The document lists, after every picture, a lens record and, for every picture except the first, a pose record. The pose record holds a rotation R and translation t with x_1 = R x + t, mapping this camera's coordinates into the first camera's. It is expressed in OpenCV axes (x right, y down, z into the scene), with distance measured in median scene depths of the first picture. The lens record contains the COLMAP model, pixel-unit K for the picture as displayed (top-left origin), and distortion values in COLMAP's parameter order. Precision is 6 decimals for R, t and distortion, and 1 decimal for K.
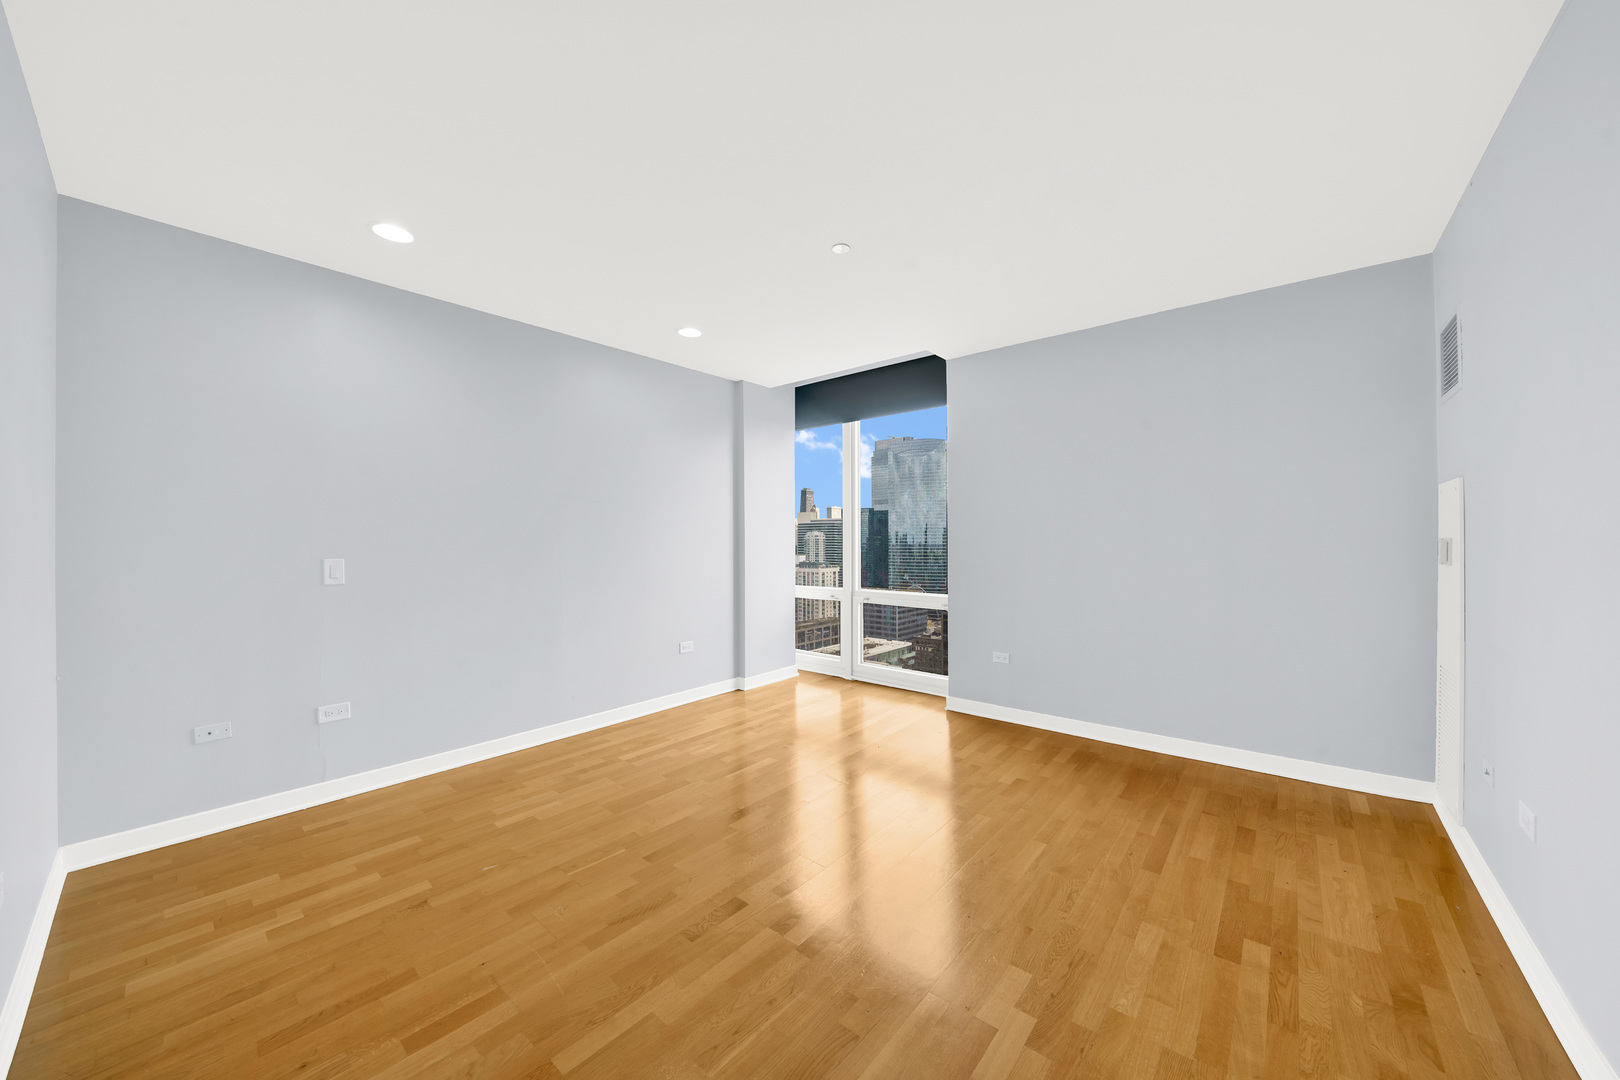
lens RADIAL K [[576.0, 0, 819.1], [0, 576.0, 535.7], [0, 0, 1]] dist [-0.019692, 0.001429]
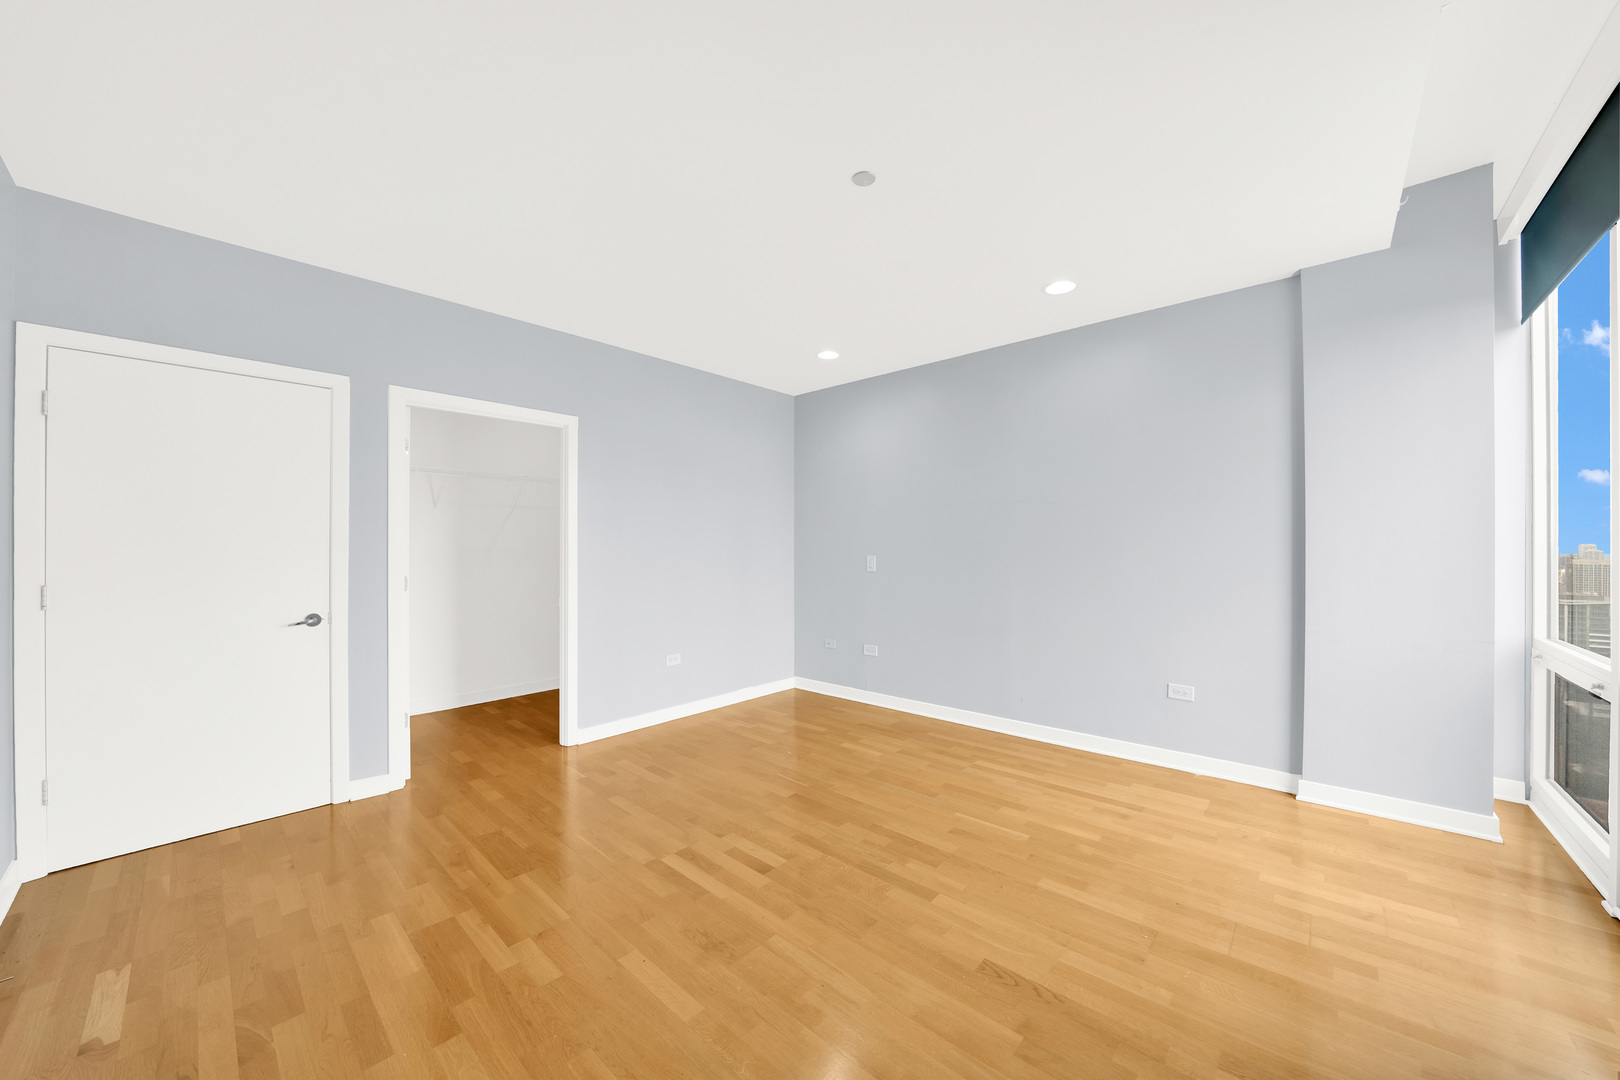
lens RADIAL K [[576.0, 0, 816.6], [0, 576.0, 545.5], [0, 0, 1]] dist [-0.019692, 0.001429]
pose [[-0.038020, 0.002058, -0.999275, 0.684528], [0.008391, 0.999963, 0.001740, 0.006047], [0.999242, -0.008319, -0.038036, 0.779299]]
